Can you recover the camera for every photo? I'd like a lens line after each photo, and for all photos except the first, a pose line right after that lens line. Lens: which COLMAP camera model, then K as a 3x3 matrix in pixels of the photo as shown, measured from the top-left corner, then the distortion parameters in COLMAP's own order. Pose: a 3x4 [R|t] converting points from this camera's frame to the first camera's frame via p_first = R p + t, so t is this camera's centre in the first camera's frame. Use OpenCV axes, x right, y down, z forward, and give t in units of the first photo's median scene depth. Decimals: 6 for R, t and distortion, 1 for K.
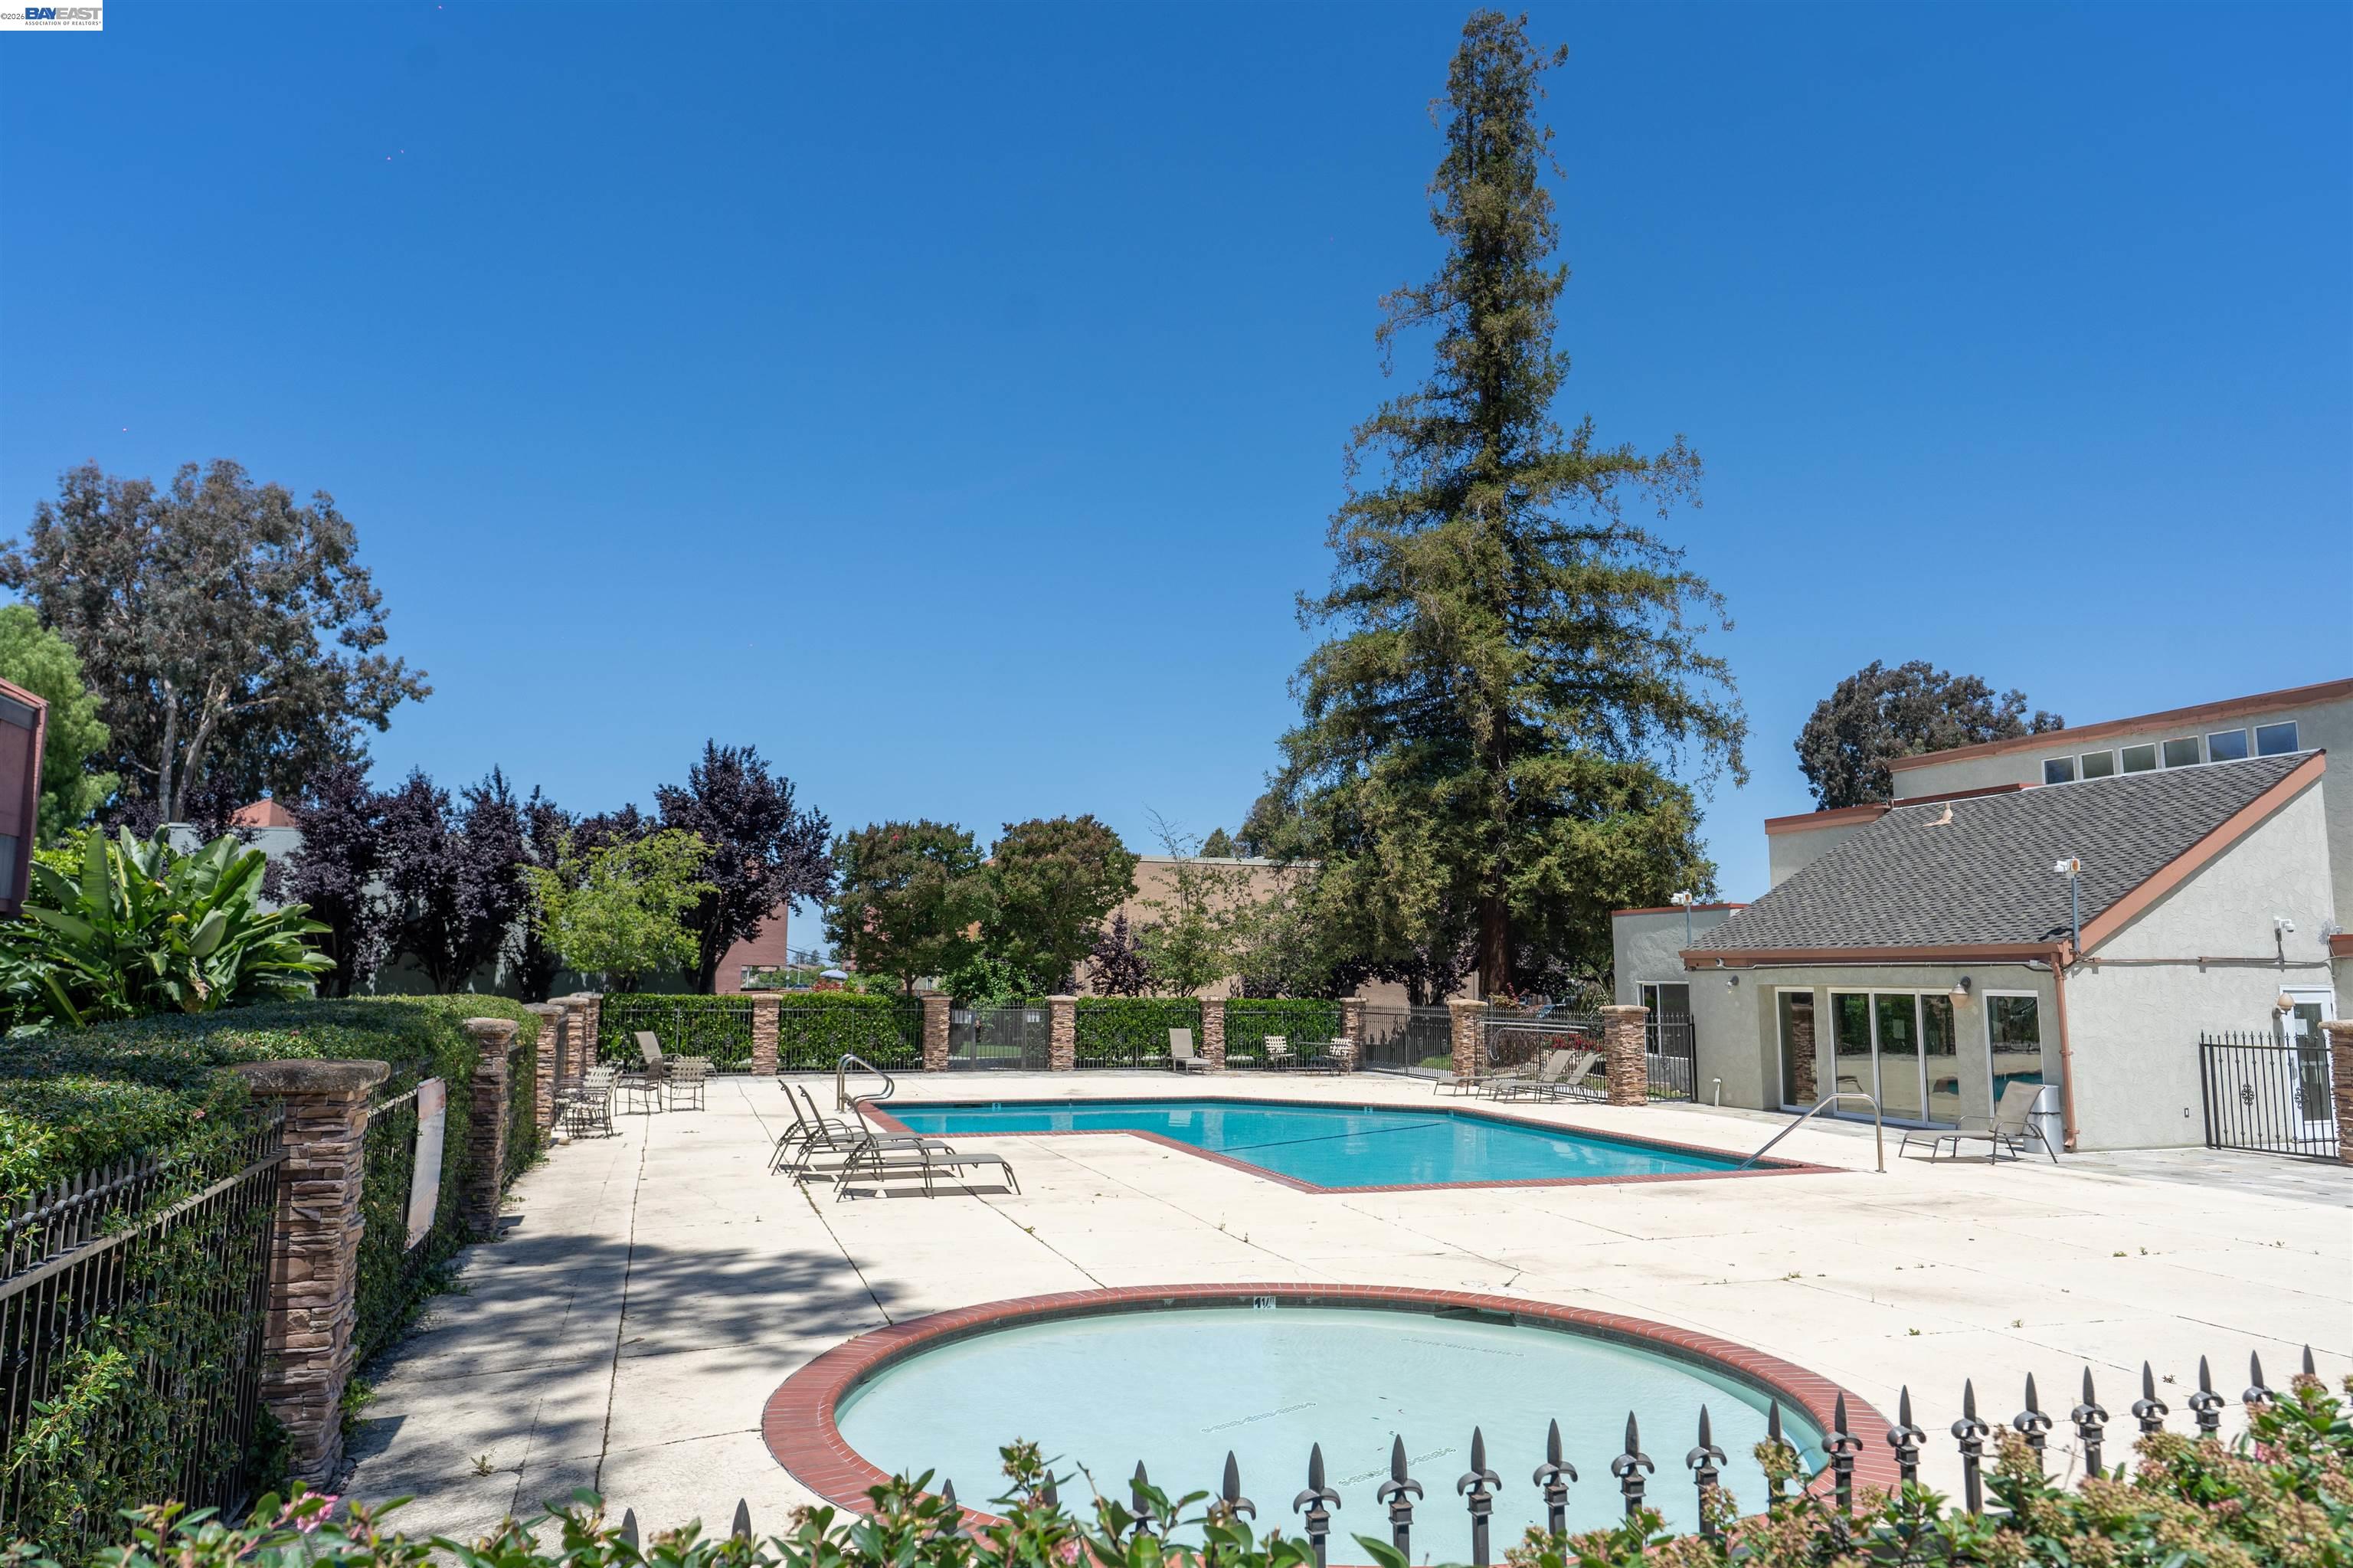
lens RADIAL K [[1488.0, 0, 1182.9], [0, 1488.0, 780.8], [0, 0, 1]] dist [-0.008124, 0.001814]
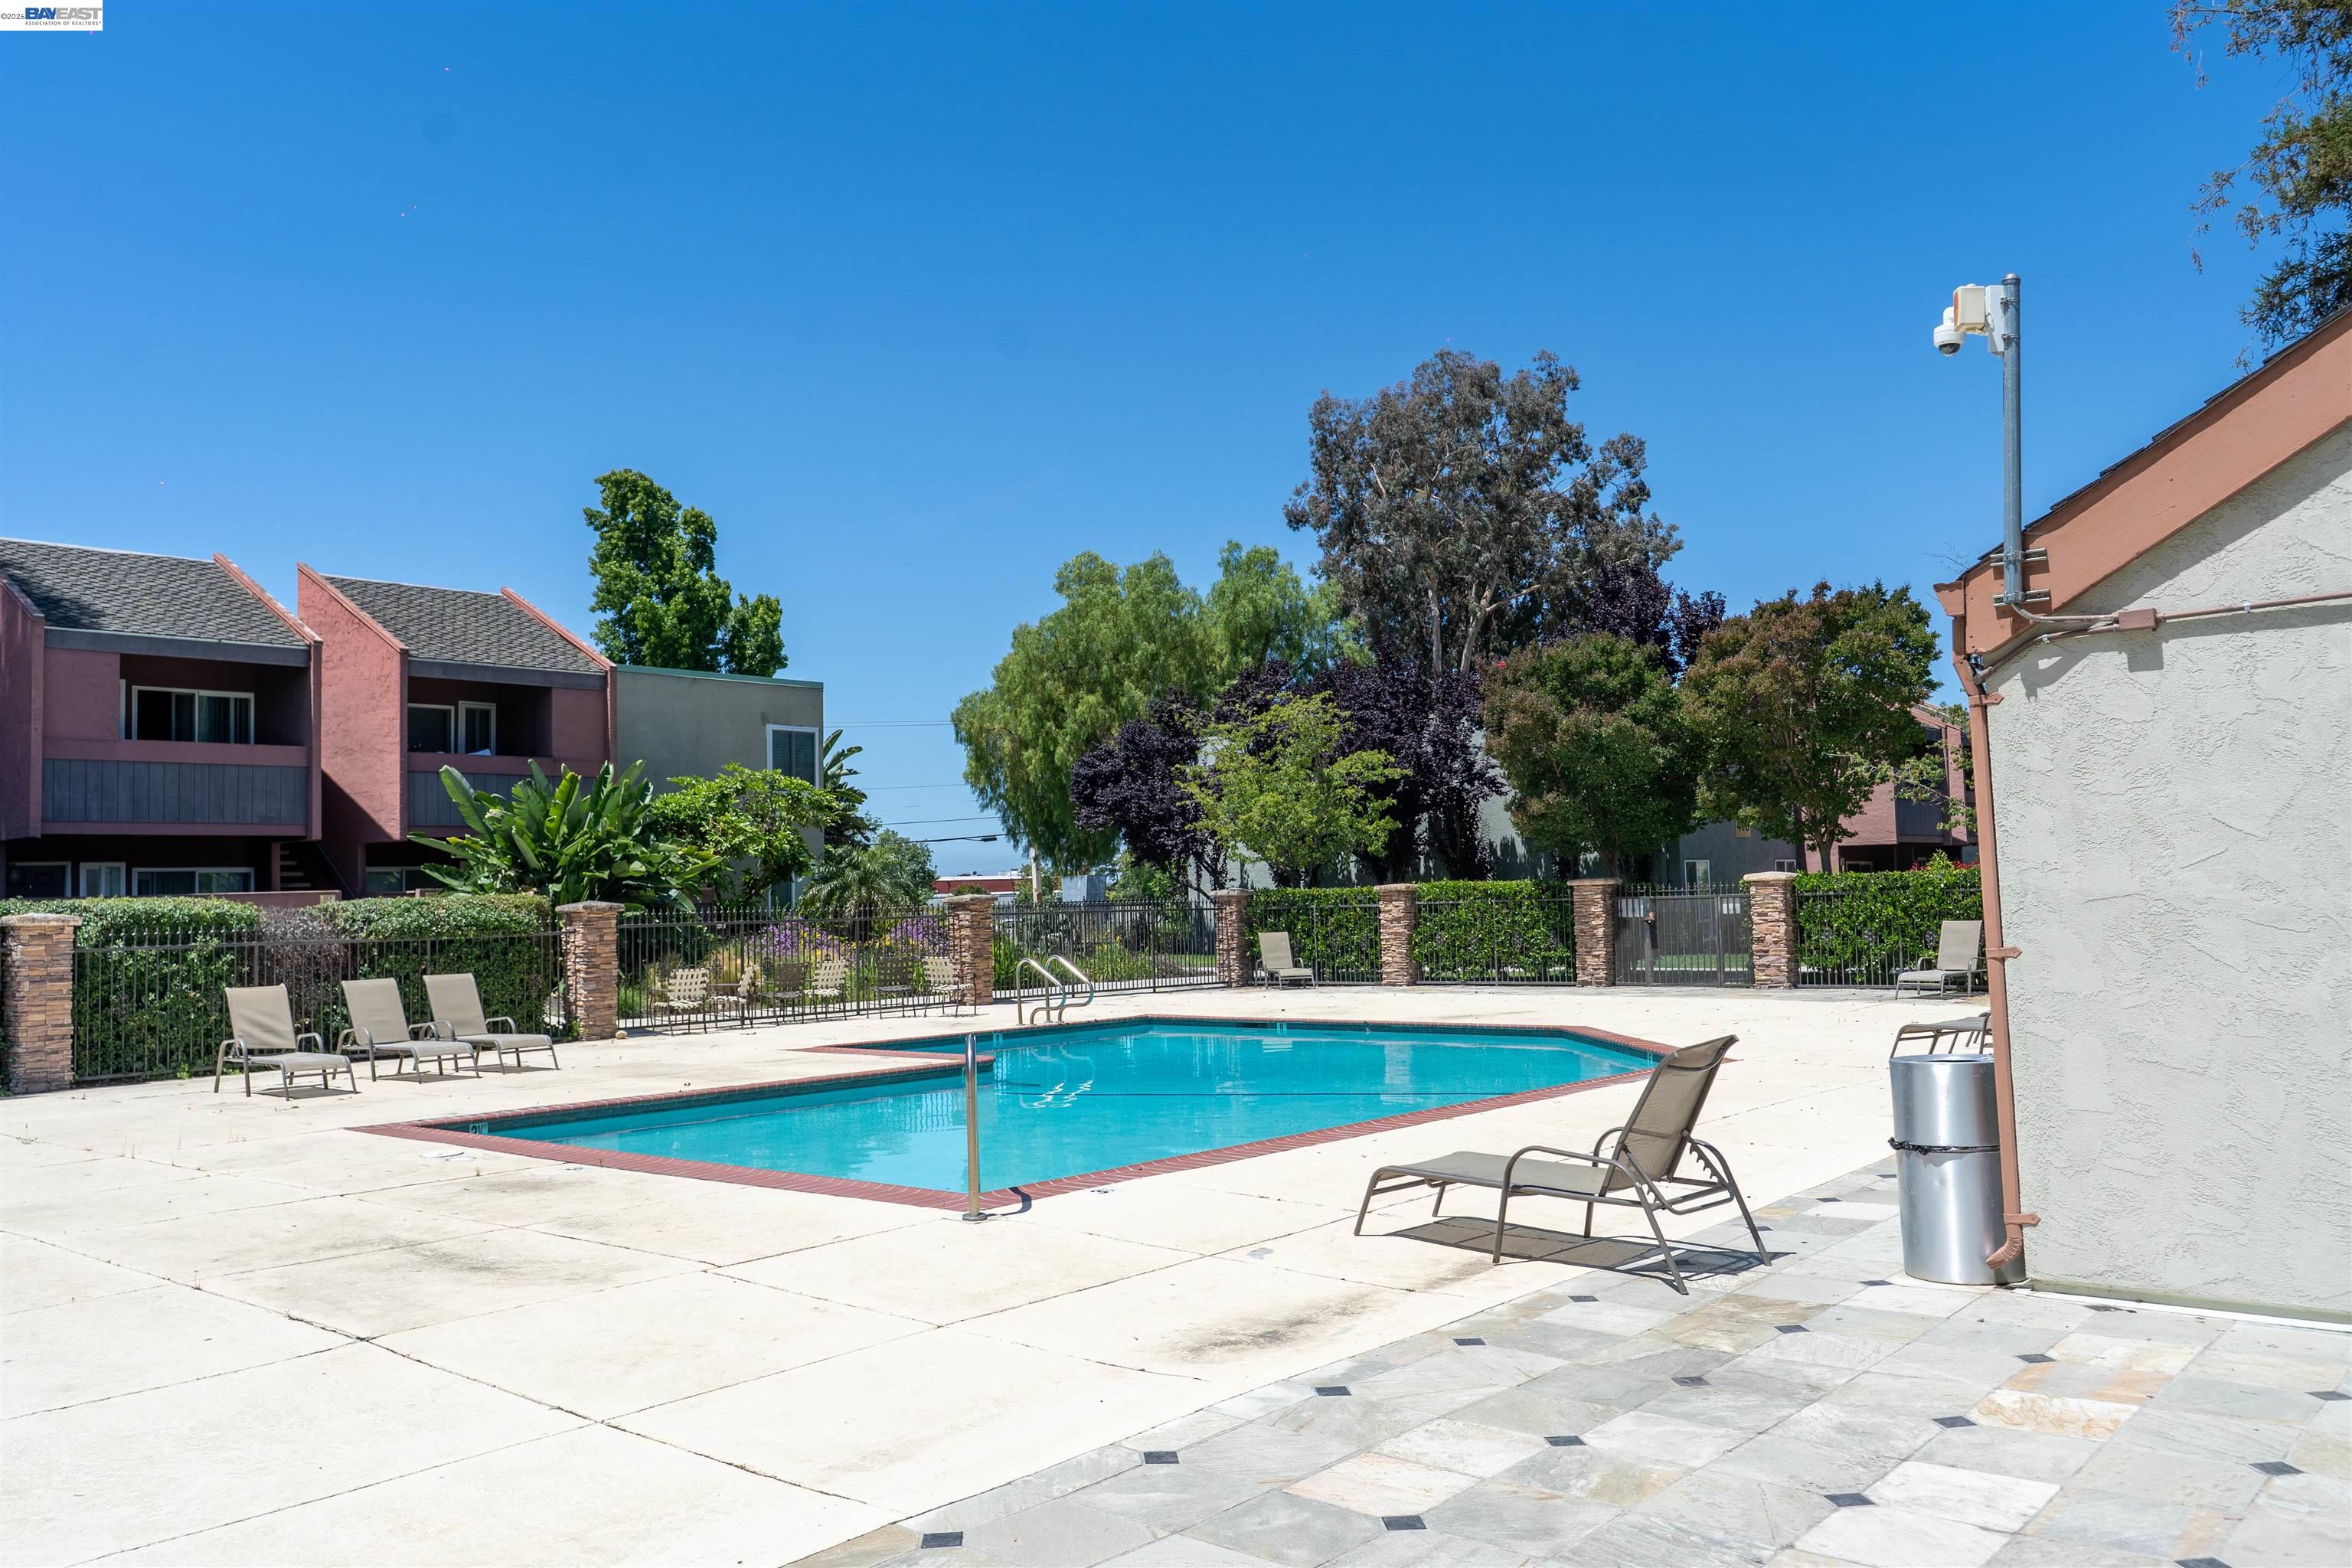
lens RADIAL K [[1831.7, 0, 1173.8], [0, 1831.7, 785.0], [0, 0, 1]] dist [0.003366, 0.000440]
pose [[0.500828, -0.077579, -0.862063, 0.471959], [0.146606, 0.989187, -0.003846, 0.072745], [0.853040, -0.124457, 0.506786, 0.386595]]
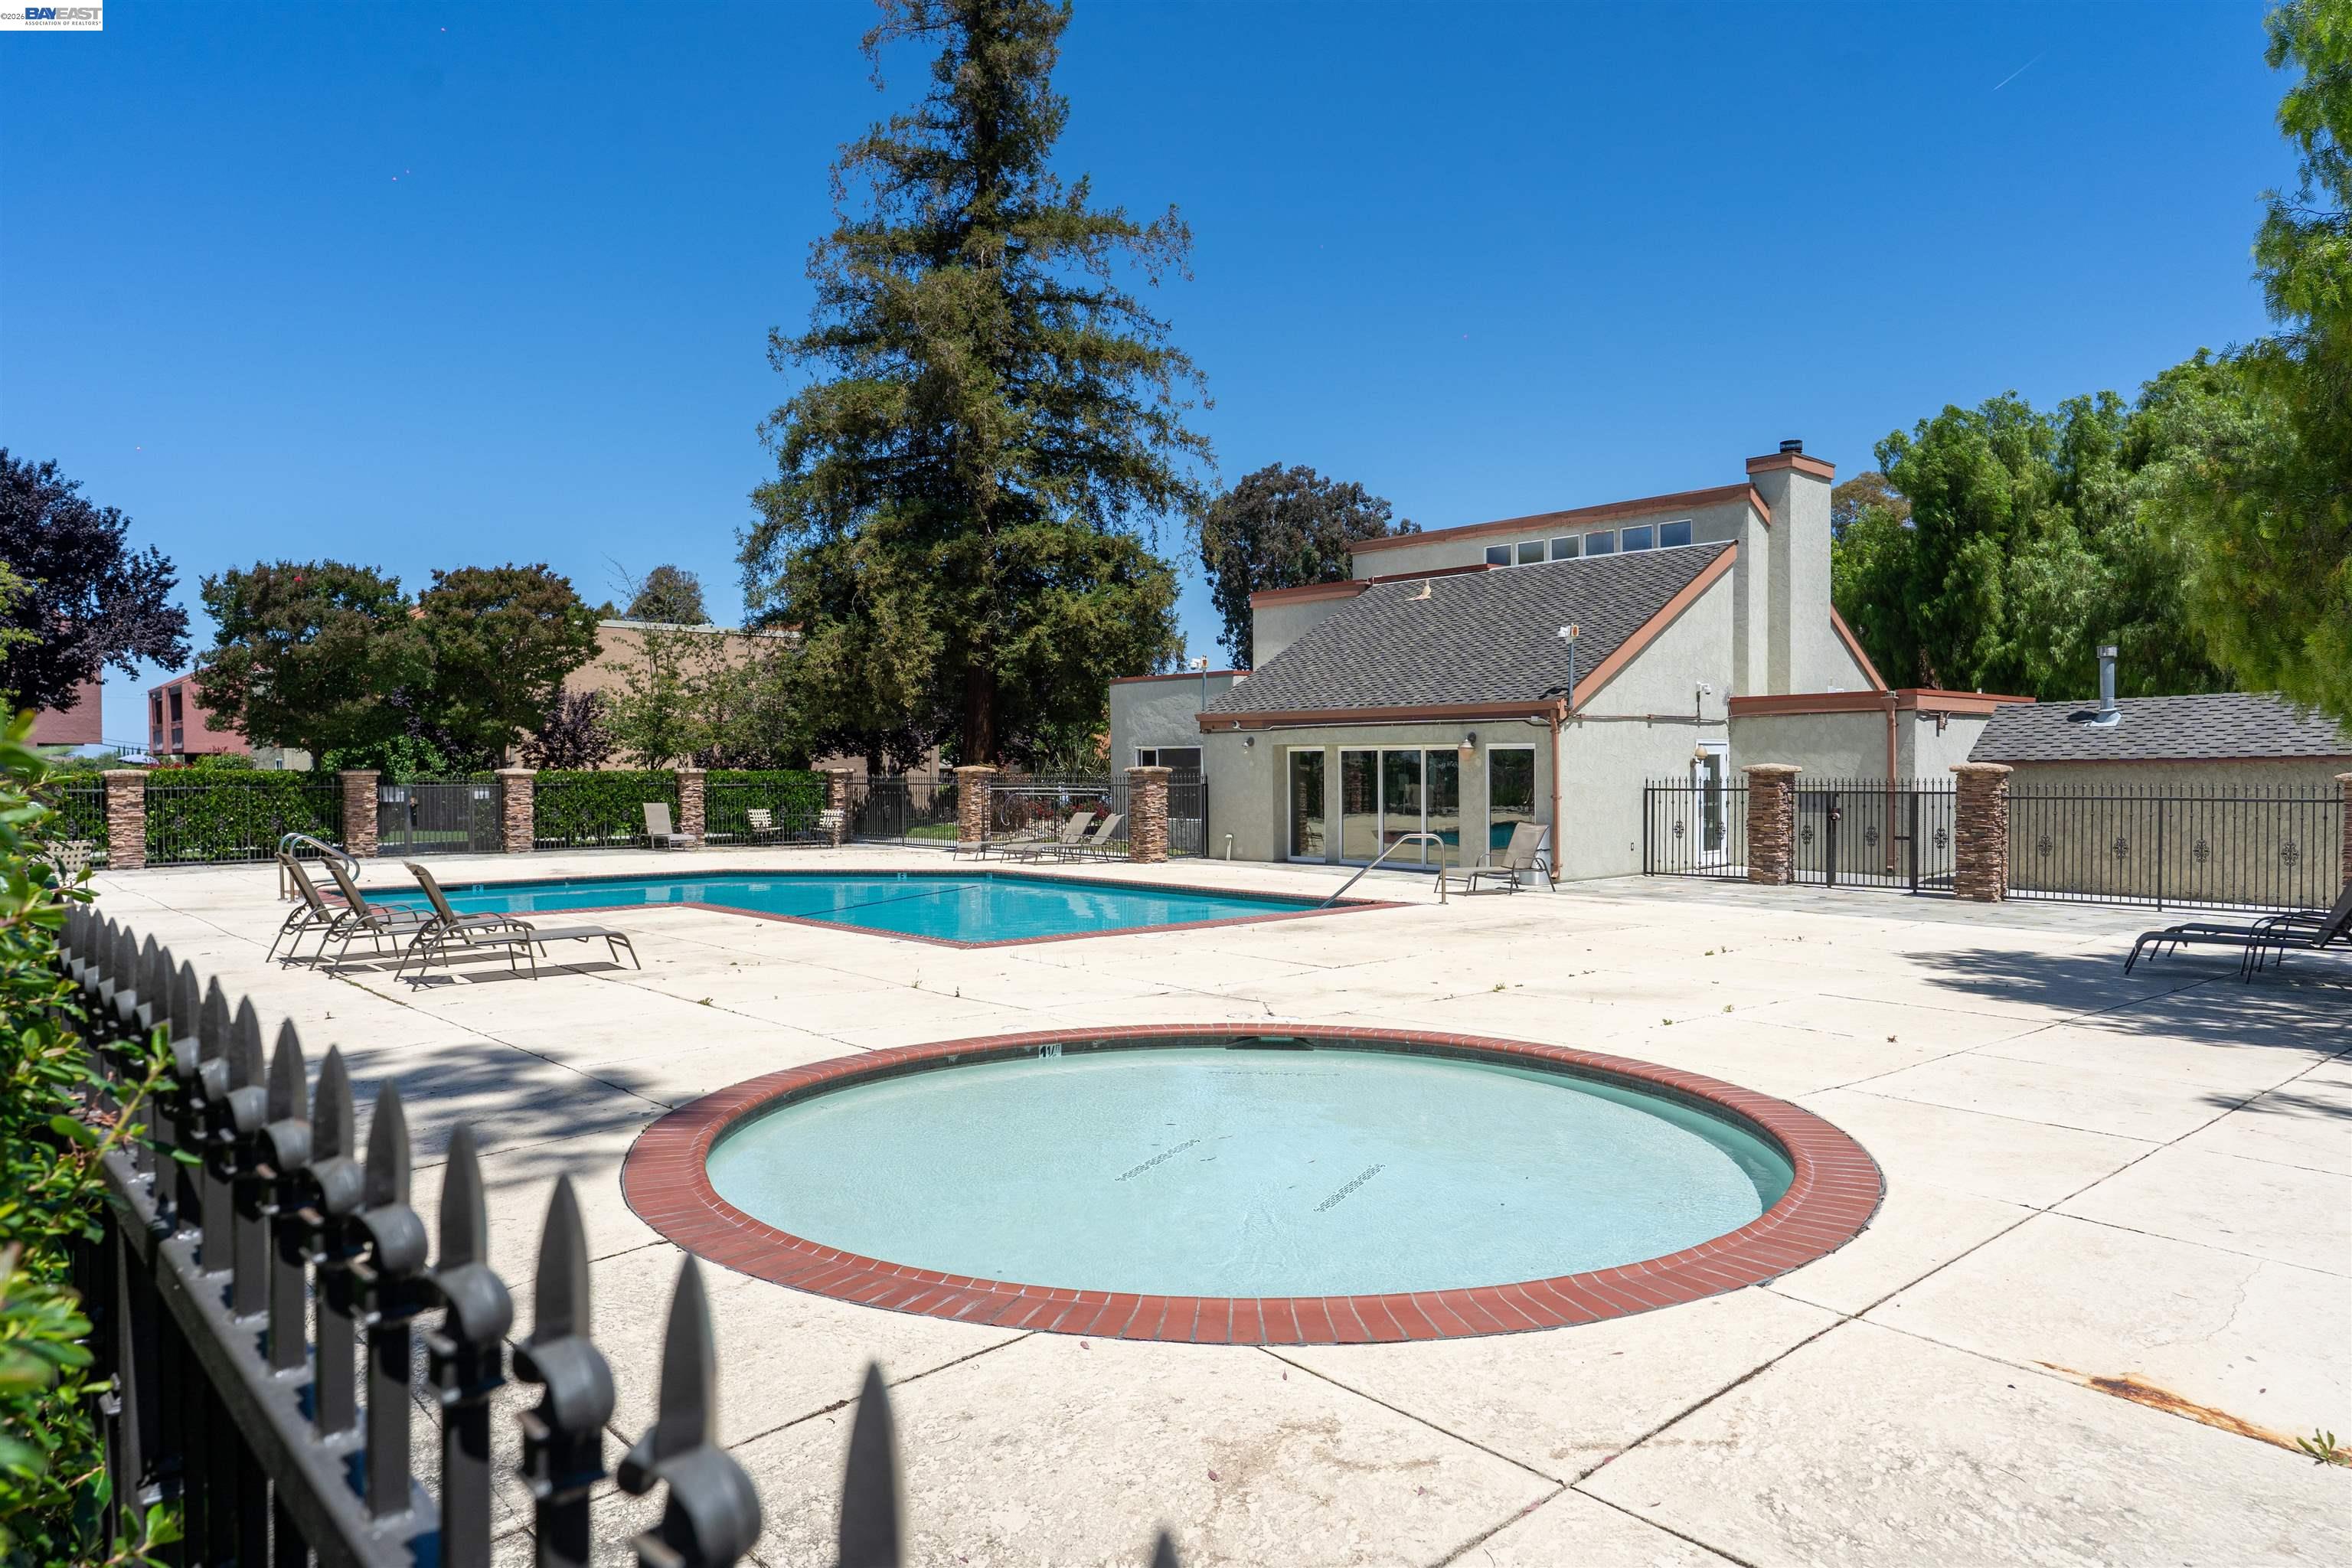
lens RADIAL K [[1487.3, 0, 1172.8], [0, 1487.3, 786.8], [0, 0, 1]] dist [-0.008124, 0.001814]
pose [[0.920608, -0.016374, 0.390144, -0.066587], [-0.040927, 0.989572, 0.138105, 0.017557], [-0.388336, -0.143108, 0.910338, 0.046608]]
